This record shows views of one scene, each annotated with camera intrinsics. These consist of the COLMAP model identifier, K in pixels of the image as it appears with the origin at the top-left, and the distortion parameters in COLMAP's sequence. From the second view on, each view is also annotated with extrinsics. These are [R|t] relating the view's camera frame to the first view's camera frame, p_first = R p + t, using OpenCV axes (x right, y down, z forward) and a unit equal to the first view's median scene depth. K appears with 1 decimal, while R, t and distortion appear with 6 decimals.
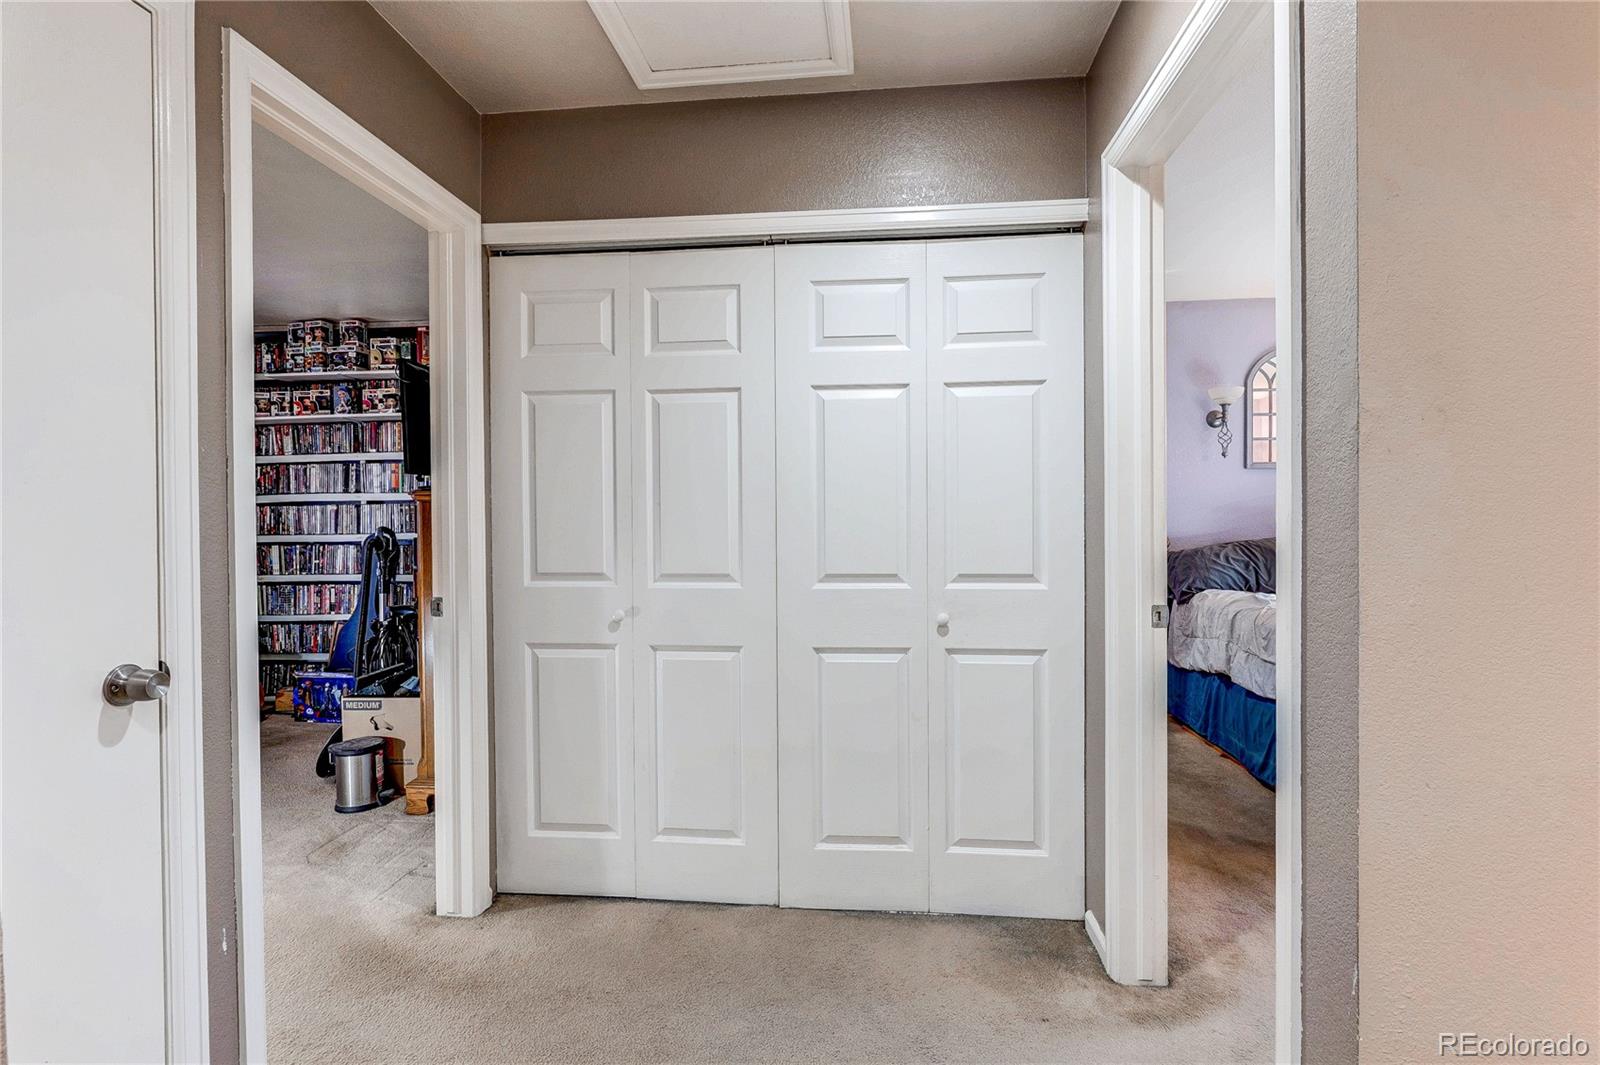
lens RADIAL K [[746.1, 0, 800.8], [0, 746.1, 522.3], [0, 0, 1]] dist [-0.004835, 0.000233]
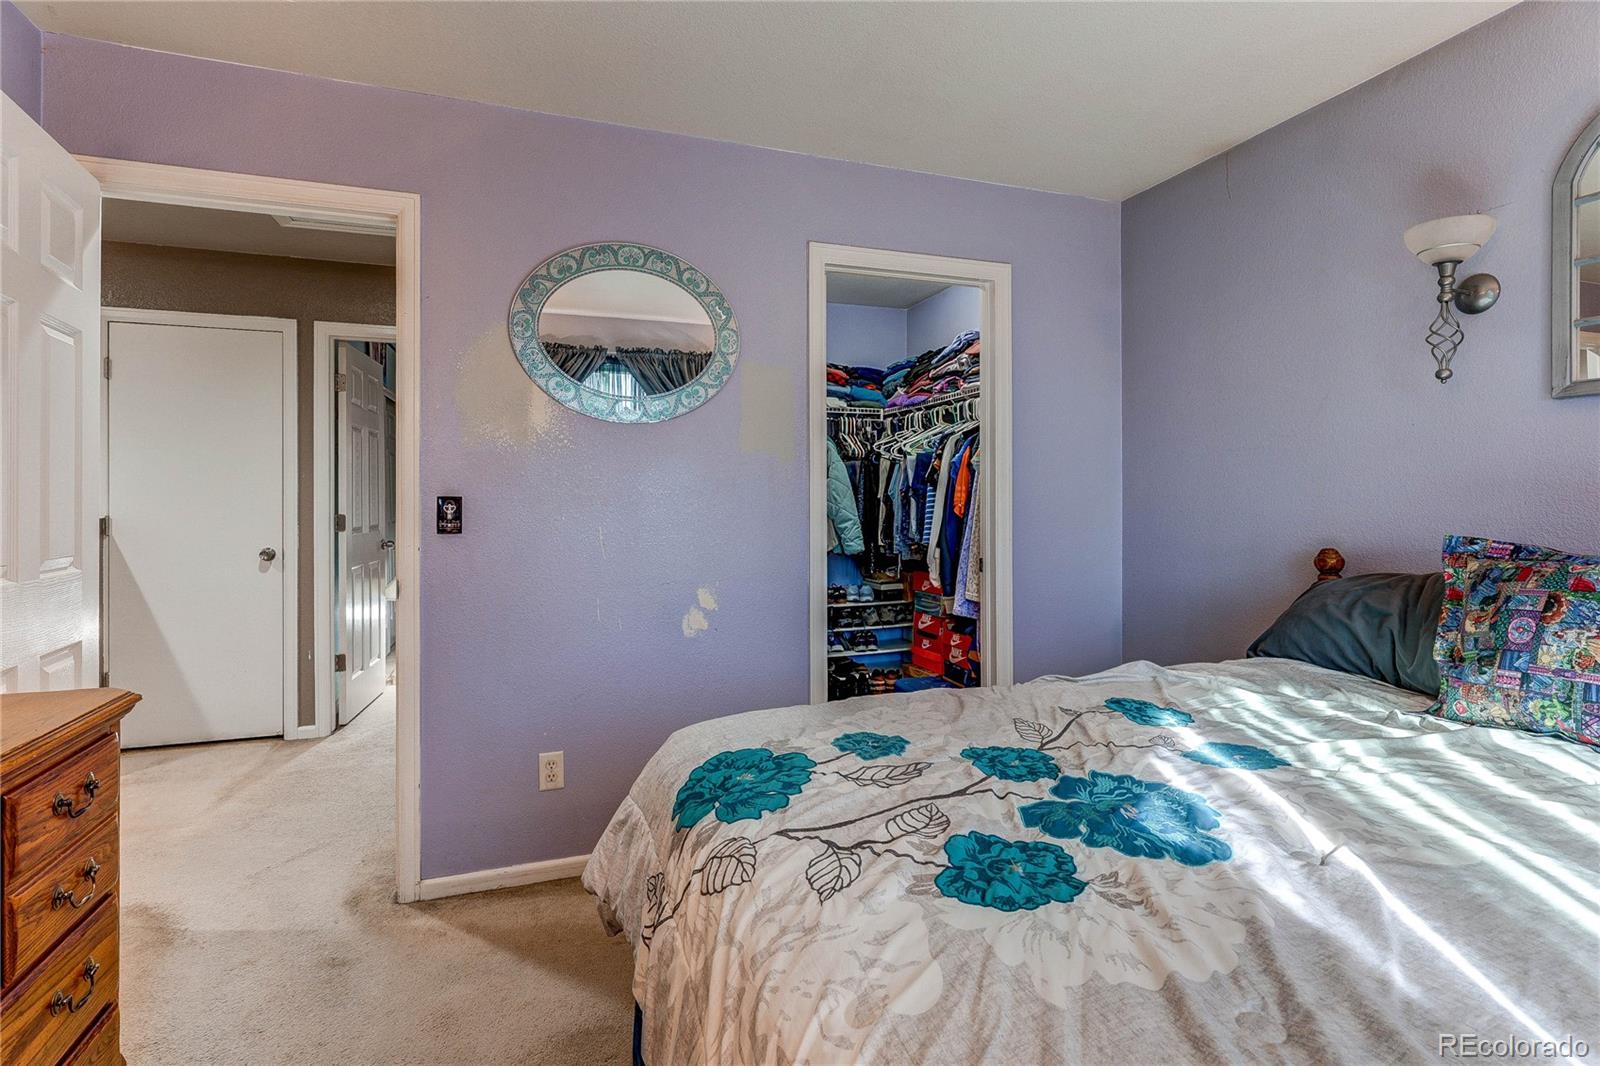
lens RADIAL K [[750.2, 0, 799.3], [0, 750.2, 521.1], [0, 0, 1]] dist [-0.002074, 0.000508]
pose [[0.427468, 0.028006, -0.903597, 0.721866], [-0.014469, 0.999604, 0.024136, -0.007856], [0.903915, 0.002756, 0.427704, 0.413780]]
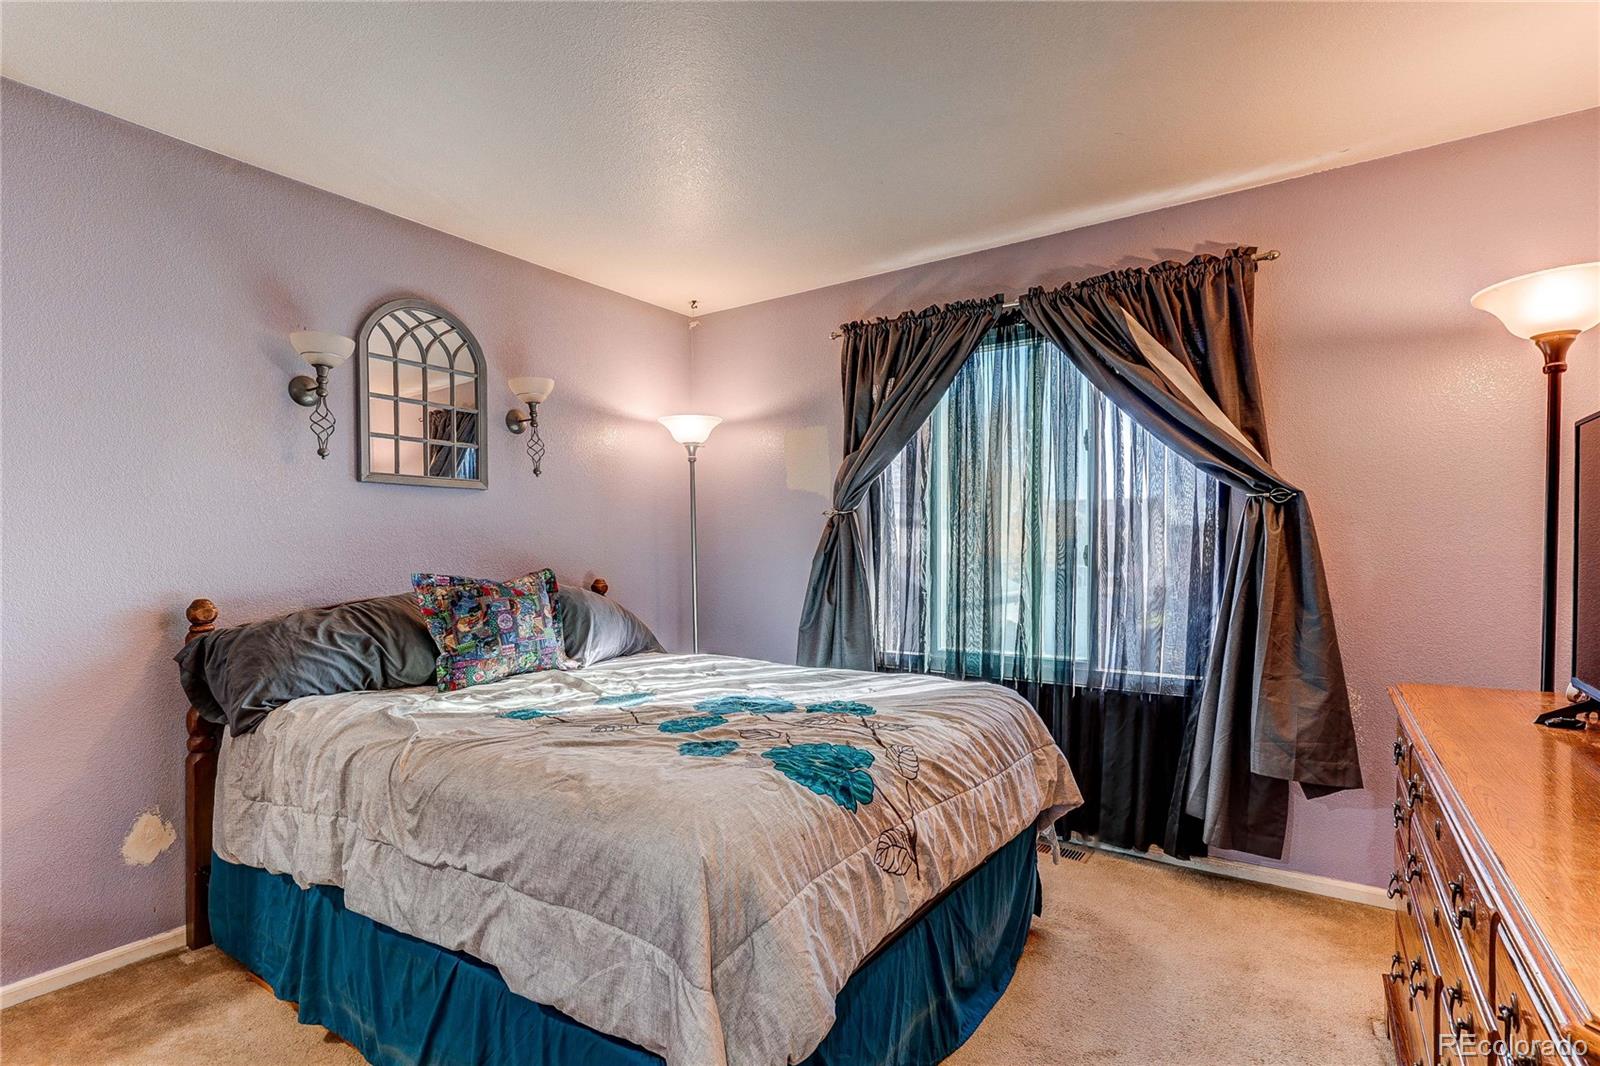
lens RADIAL K [[762.1, 0, 796.2], [0, 762.1, 559.0], [0, 0, 1]] dist [-0.001373, -0.000177]
pose [[0.479342, -0.012535, 0.877539, 0.203809], [0.013762, 0.999882, 0.006766, -0.006901], [-0.877520, 0.008834, 0.479458, 0.357075]]
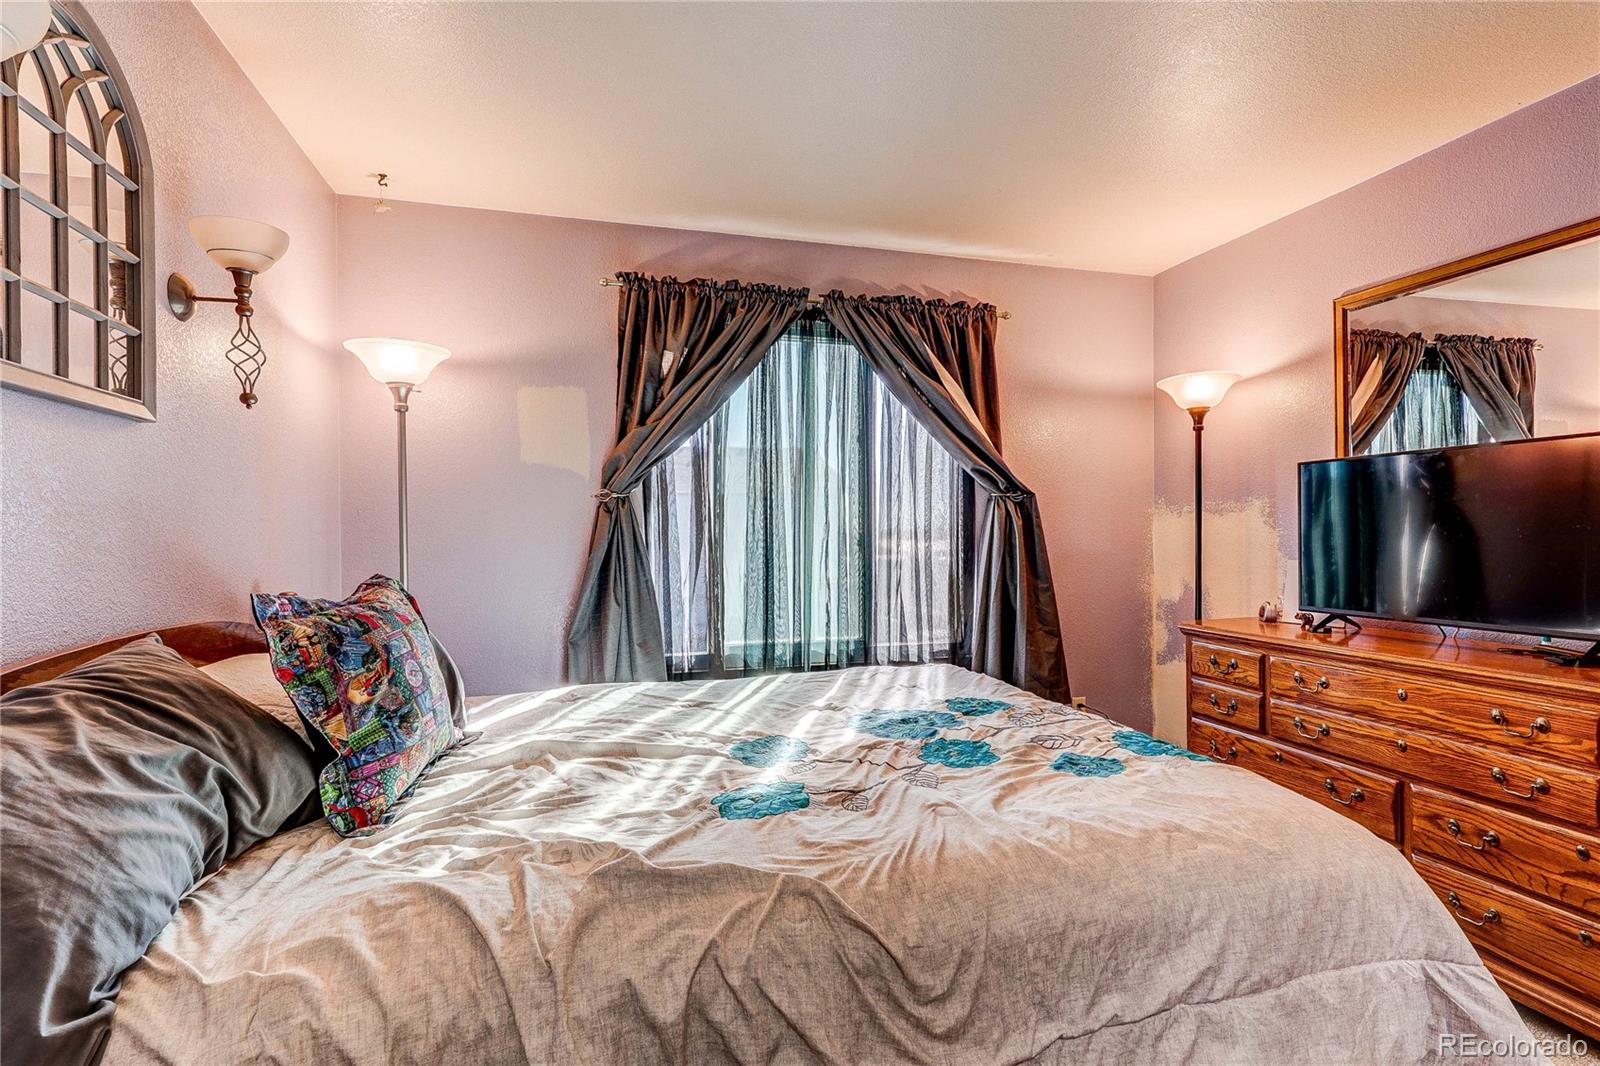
lens RADIAL K [[752.9, 0, 798.9], [0, 752.9, 539.1], [0, 0, 1]] dist [0.000702, 0.000049]
pose [[-0.365998, 0.004487, 0.930605, 0.254543], [0.024557, 0.999687, 0.004838, -0.011207], [-0.930292, 0.024623, -0.365994, 0.764117]]
